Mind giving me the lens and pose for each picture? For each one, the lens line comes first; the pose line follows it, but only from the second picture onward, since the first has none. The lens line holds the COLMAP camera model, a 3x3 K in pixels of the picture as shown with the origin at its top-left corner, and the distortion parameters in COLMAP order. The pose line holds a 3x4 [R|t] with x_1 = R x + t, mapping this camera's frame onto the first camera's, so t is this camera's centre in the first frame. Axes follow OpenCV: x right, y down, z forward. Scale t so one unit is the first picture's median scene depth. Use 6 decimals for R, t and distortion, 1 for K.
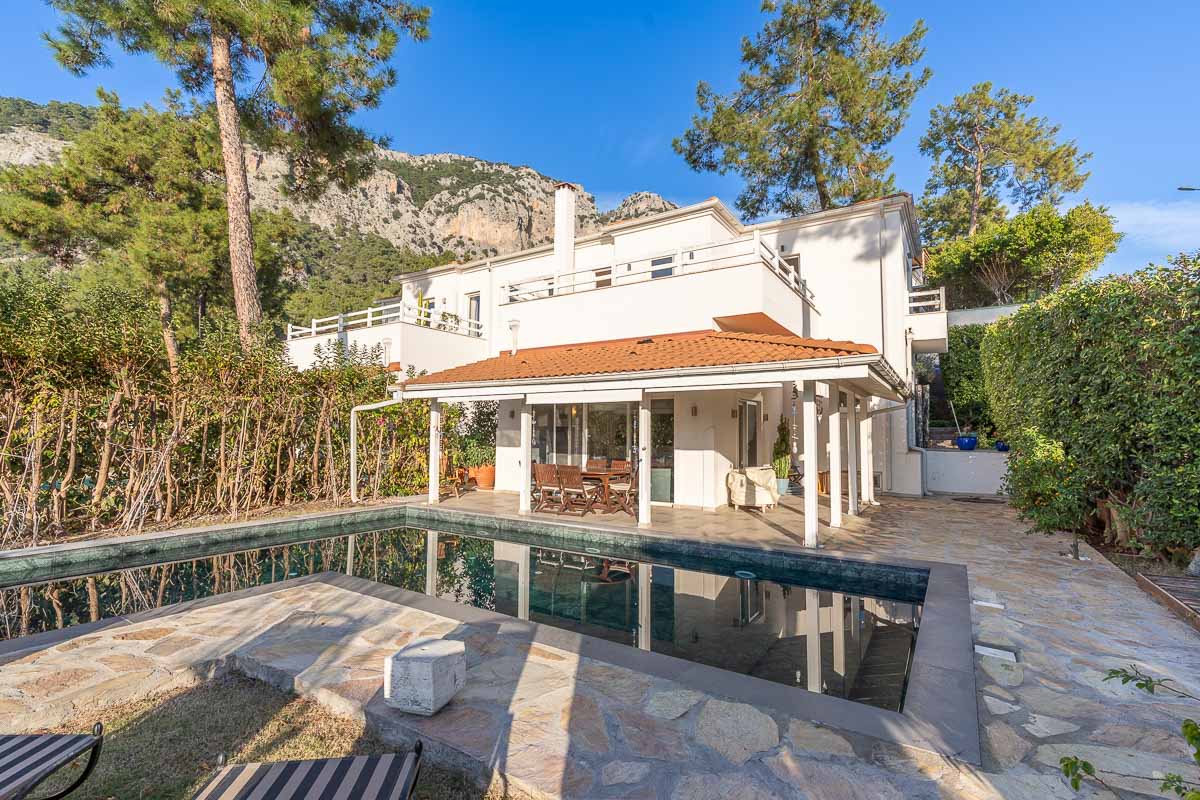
lens RADIAL K [[544.7, 0, 591.1], [0, 544.7, 400.7], [0, 0, 1]] dist [-0.012717, 0.004420]
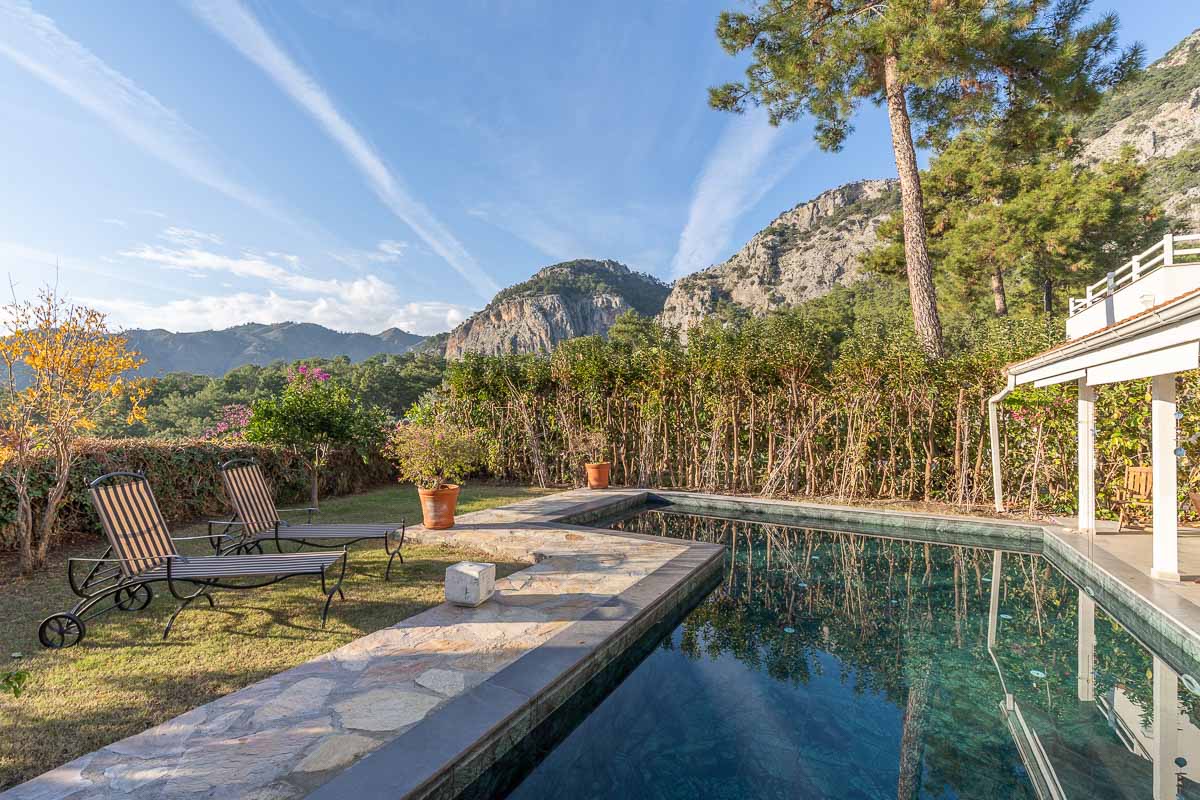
lens RADIAL K [[544.7, 0, 606.2], [0, 544.7, 401.0], [0, 0, 1]] dist [-0.012717, 0.004420]
pose [[0.080393, -0.029504, -0.996327, 0.422682], [0.045268, 0.998639, -0.025920, 0.015513], [0.995735, -0.043017, 0.081619, 0.422076]]
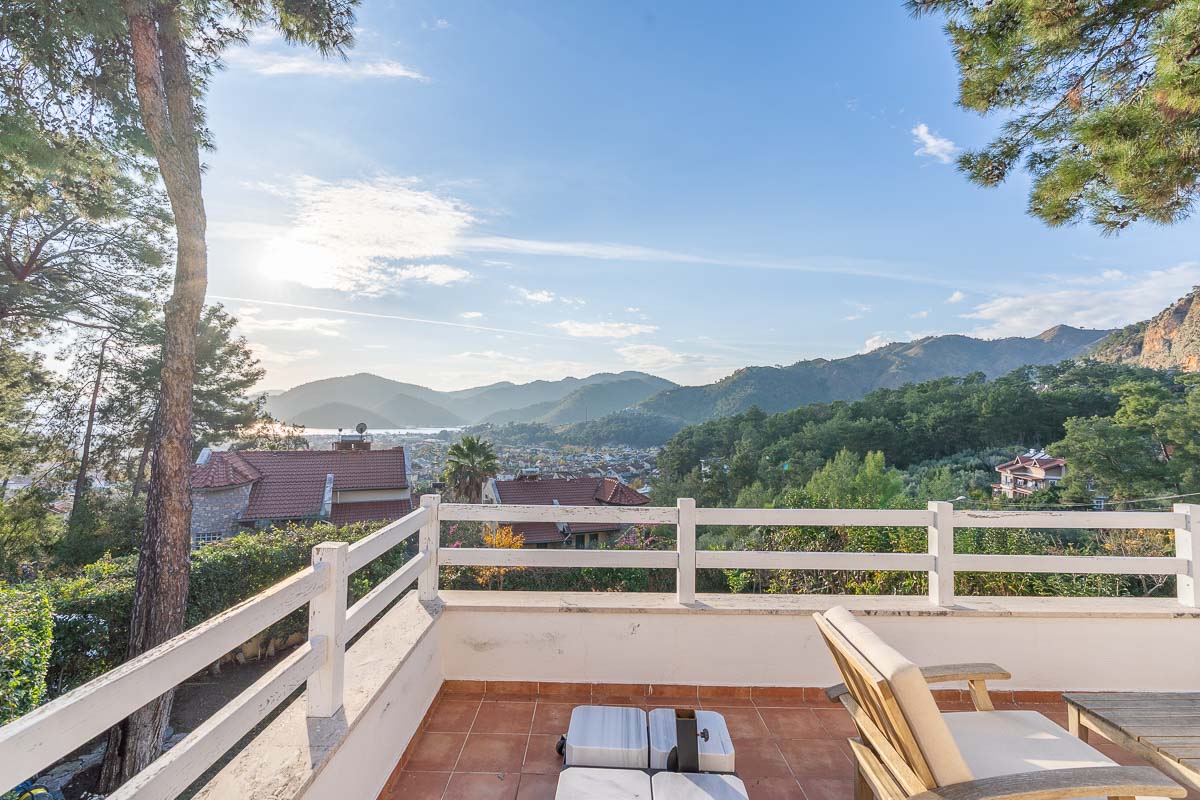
lens RADIAL K [[544.7, 0, 599.3], [0, 544.7, 407.1], [0, 0, 1]] dist [-0.012717, 0.004420]
pose [[-0.842327, -0.031512, -0.538045, 0.438844], [0.010701, 0.997115, -0.075152, -0.374768], [0.538861, -0.069060, -0.839559, 1.486759]]
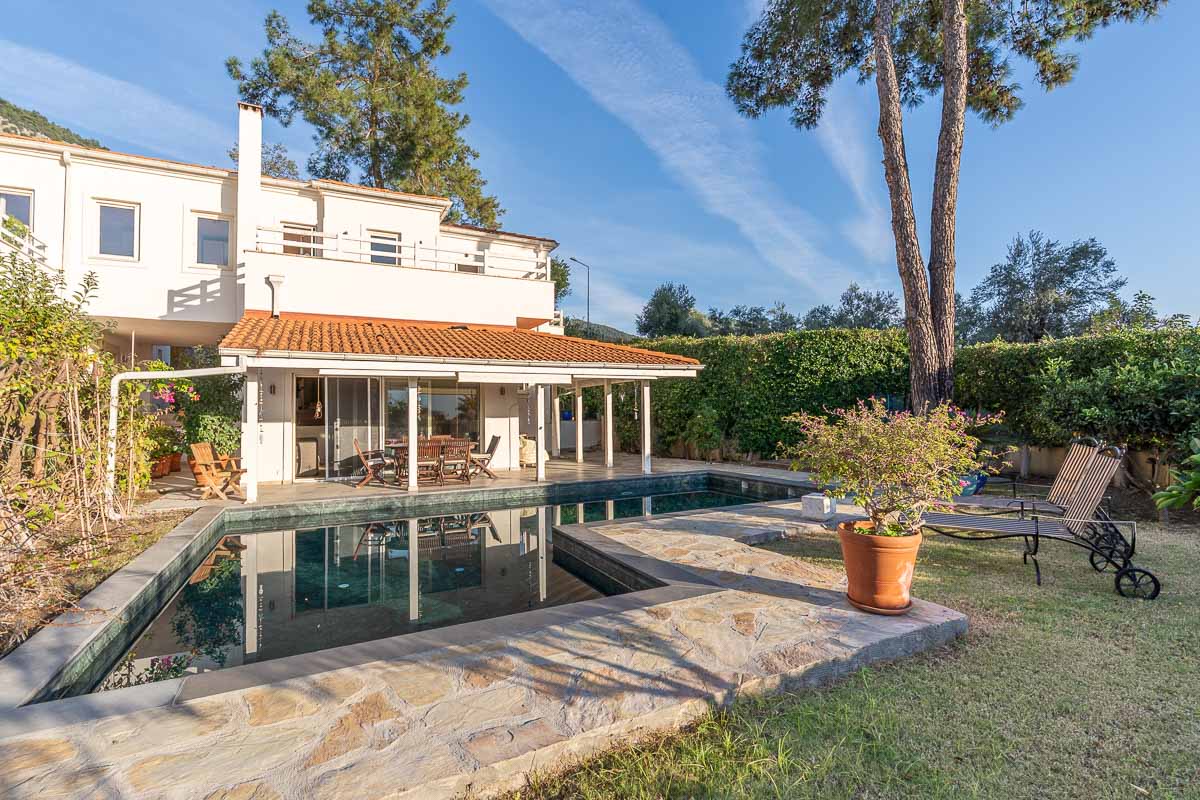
lens RADIAL K [[544.7, 0, 604.4], [0, 544.7, 405.4], [0, 0, 1]] dist [-0.012717, 0.004420]
pose [[0.536074, 0.001628, 0.844170, -0.860593], [-0.039823, 0.998934, 0.023362, 0.016098], [-0.843231, -0.046141, 0.535567, 0.188425]]
